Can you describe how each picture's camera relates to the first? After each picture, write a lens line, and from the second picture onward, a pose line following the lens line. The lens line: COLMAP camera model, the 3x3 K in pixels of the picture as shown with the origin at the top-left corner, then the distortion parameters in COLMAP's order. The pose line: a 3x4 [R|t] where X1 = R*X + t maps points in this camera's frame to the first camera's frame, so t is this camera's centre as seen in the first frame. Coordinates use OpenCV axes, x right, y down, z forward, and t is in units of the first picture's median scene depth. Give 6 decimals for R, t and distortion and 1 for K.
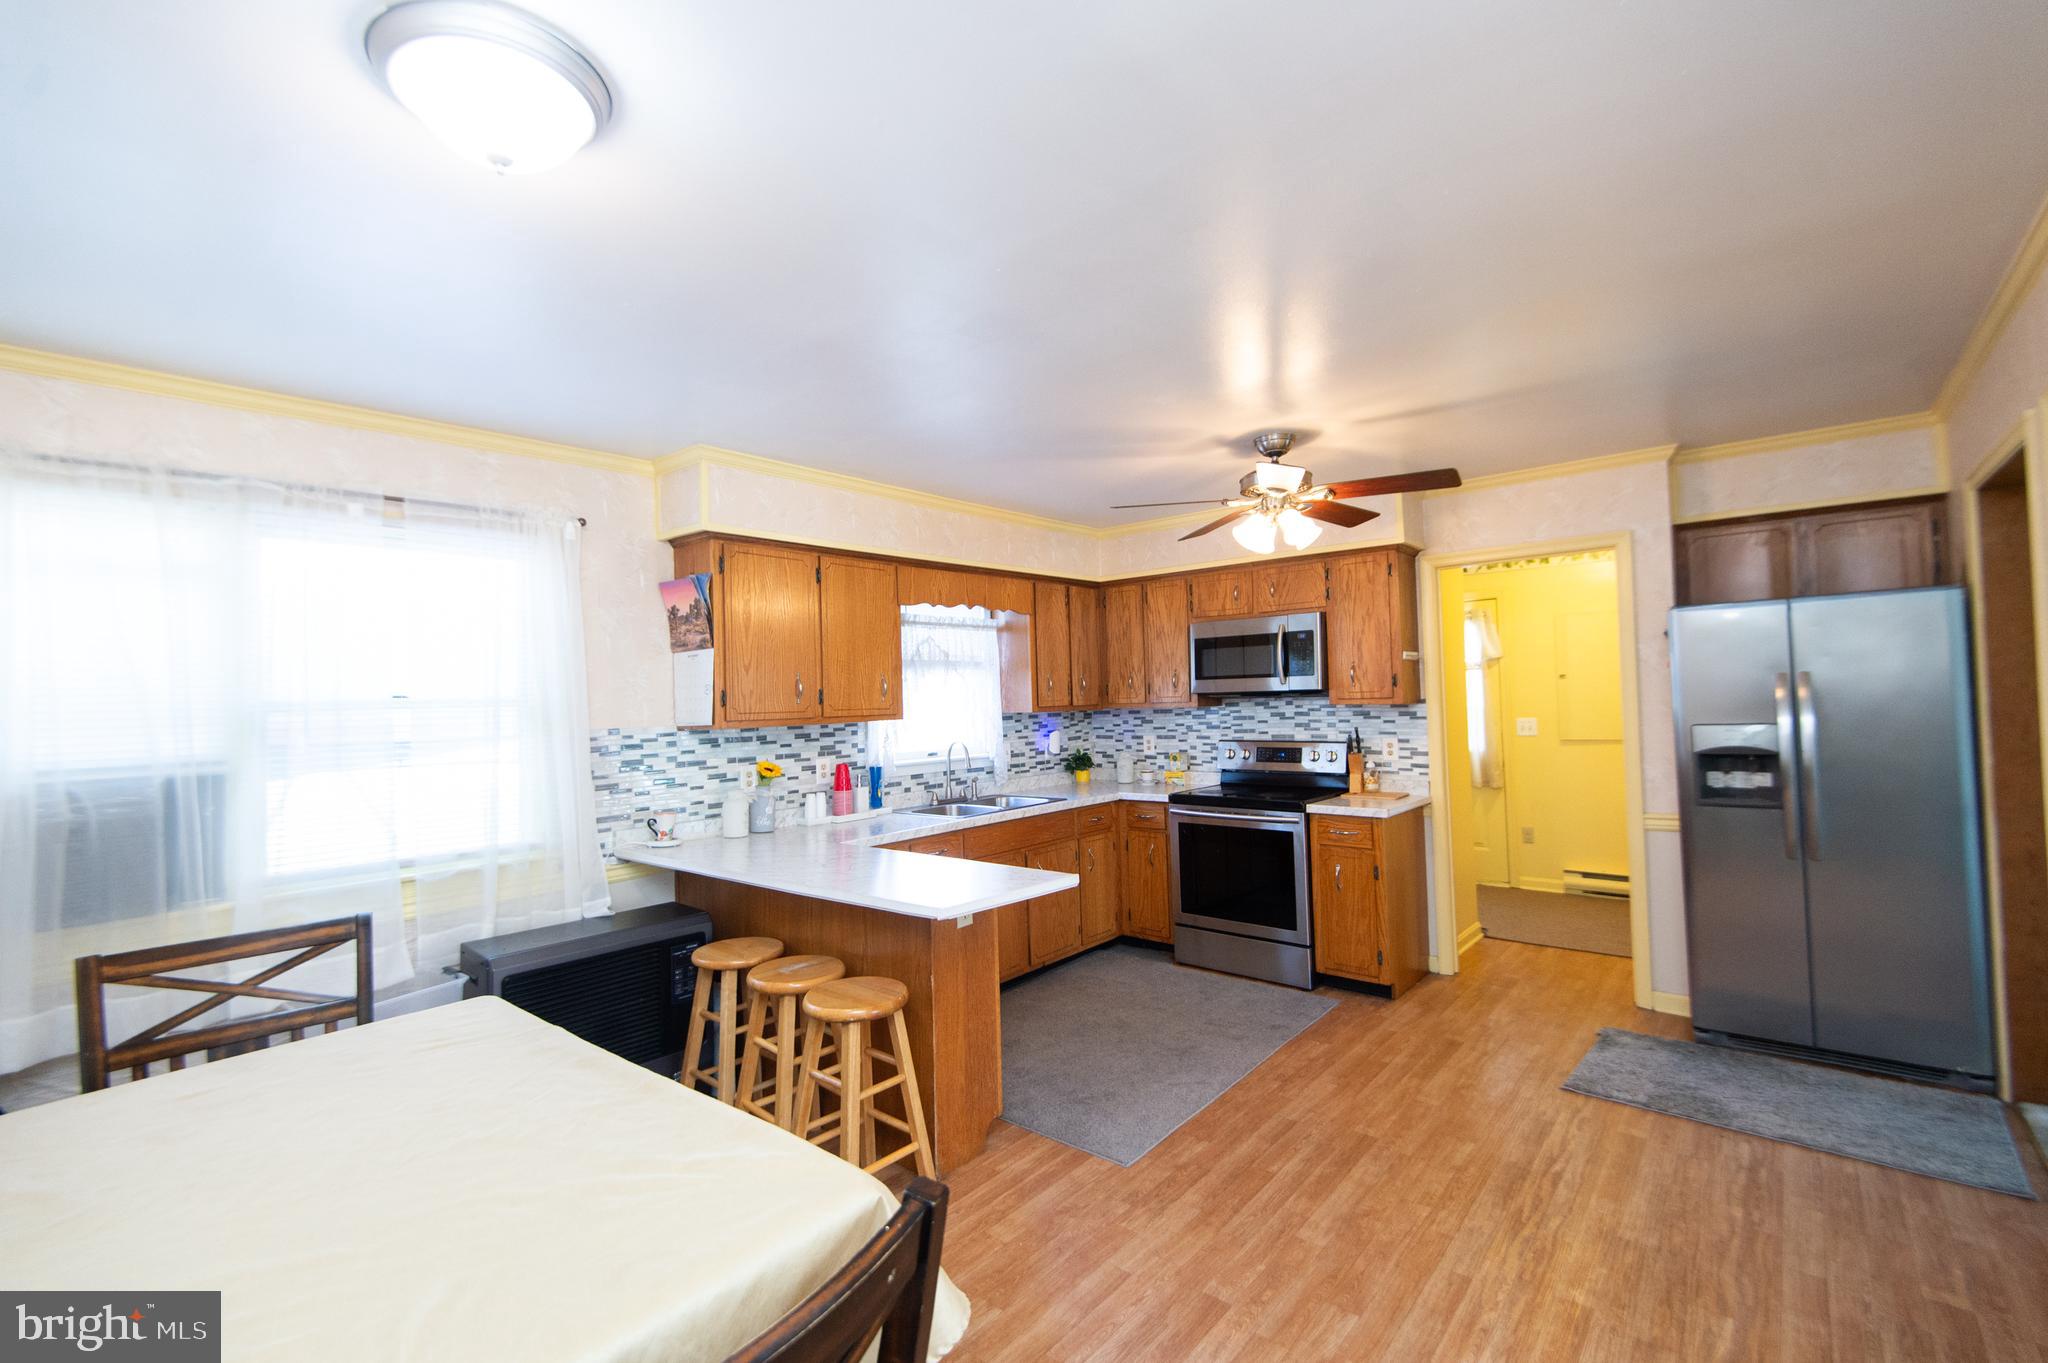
lens RADIAL K [[905.8, 0, 1033.5], [0, 905.8, 677.1], [0, 0, 1]] dist [0.015003, -0.001538]
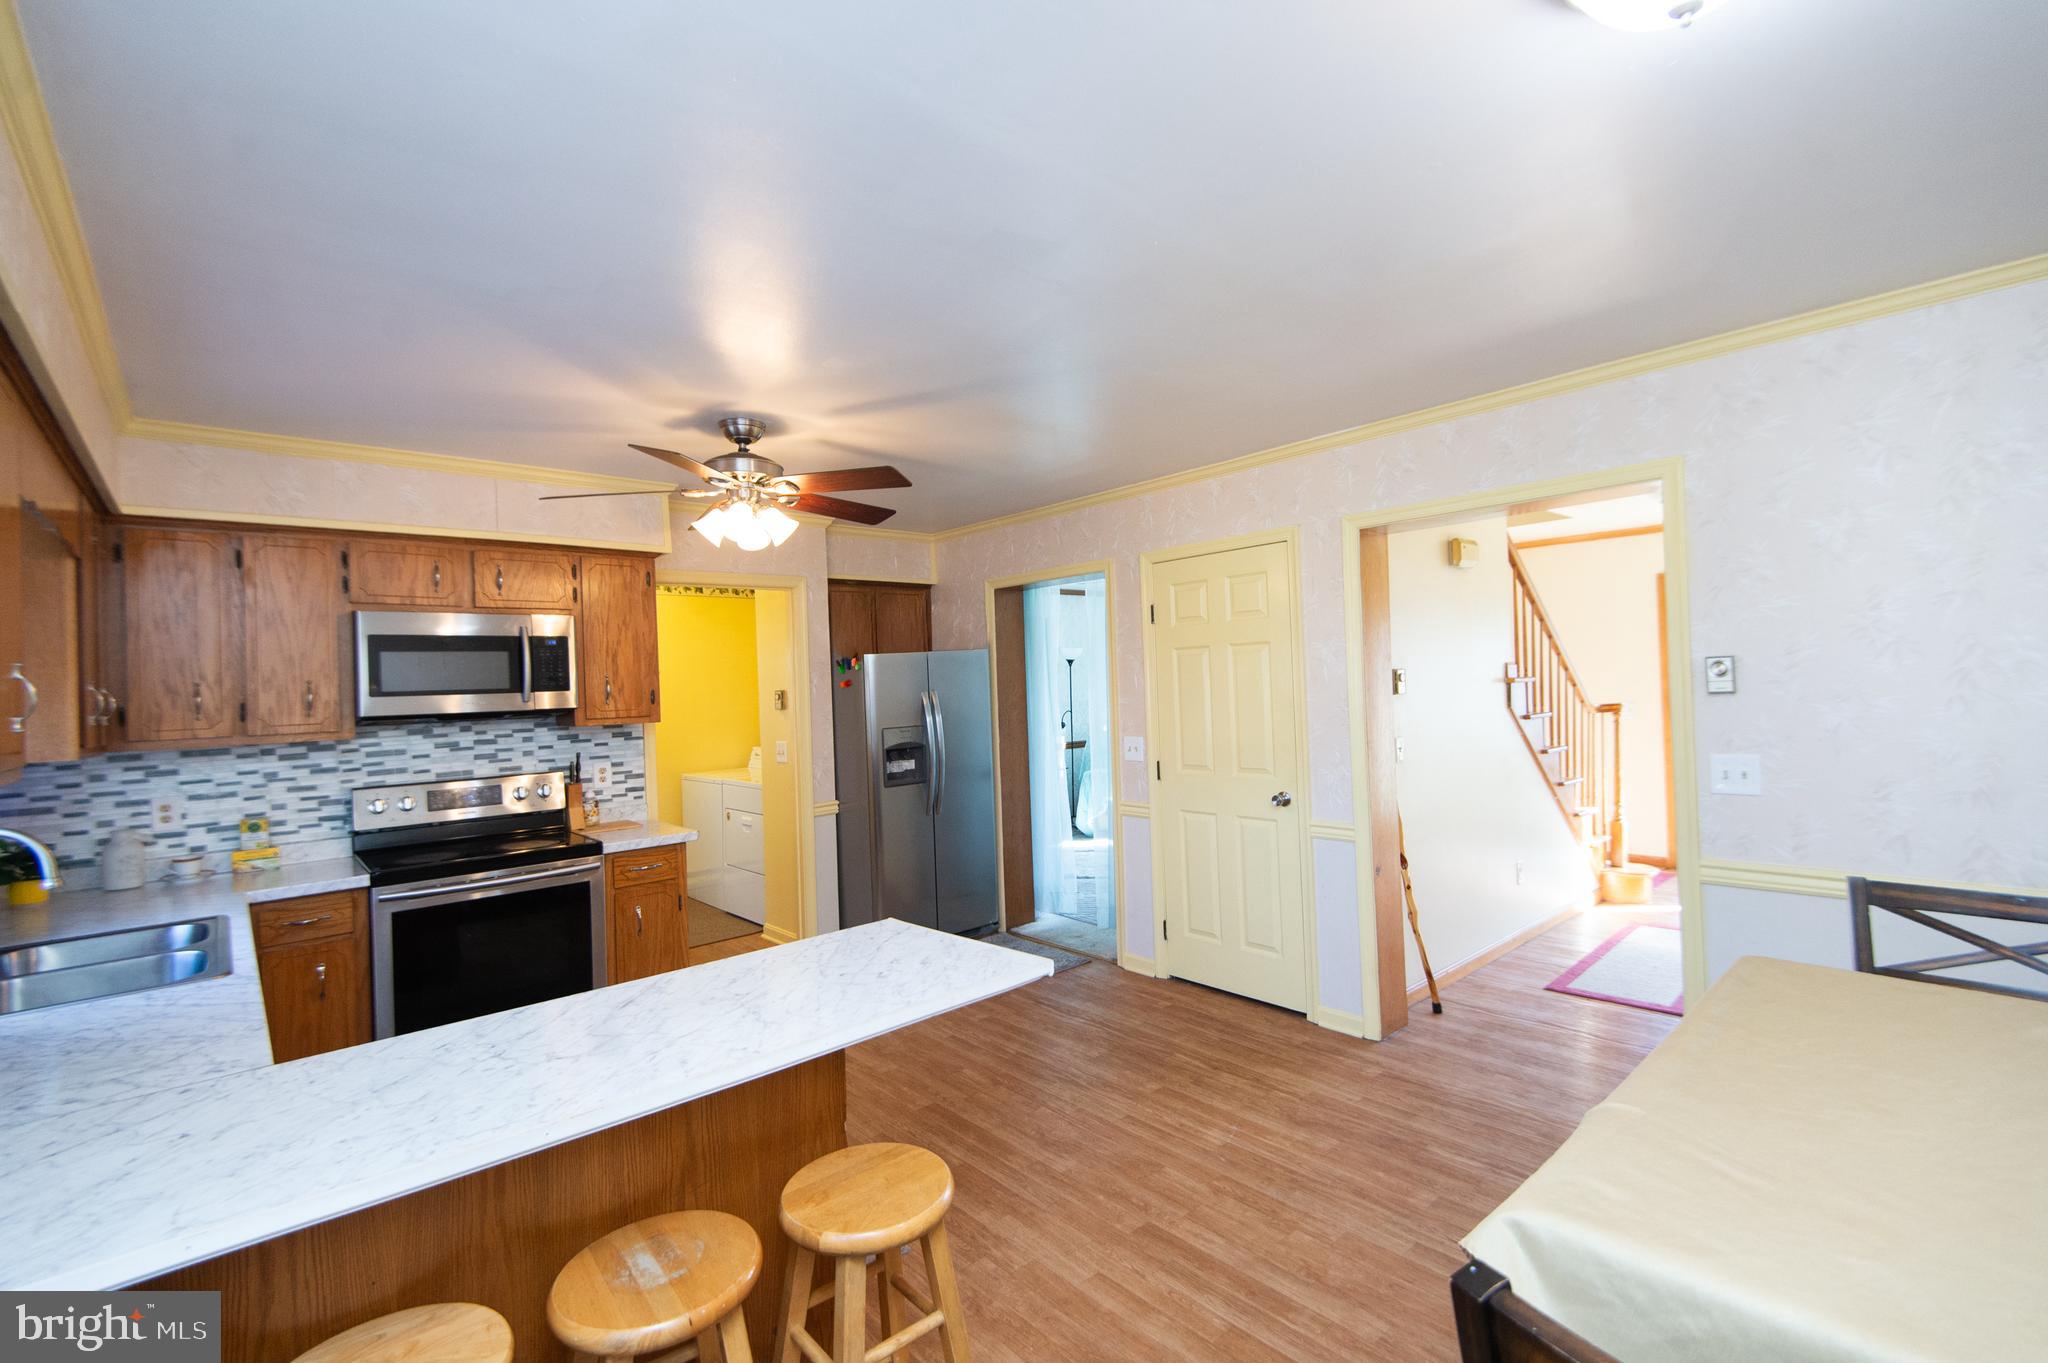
lens RADIAL K [[905.8, 0, 1034.7], [0, 905.8, 679.1], [0, 0, 1]] dist [0.015003, -0.001538]
pose [[0.136651, 0.030120, 0.990161, -0.445628], [0.012555, 0.999405, -0.032134, 0.018538], [-0.990540, 0.016822, 0.136192, 0.452616]]
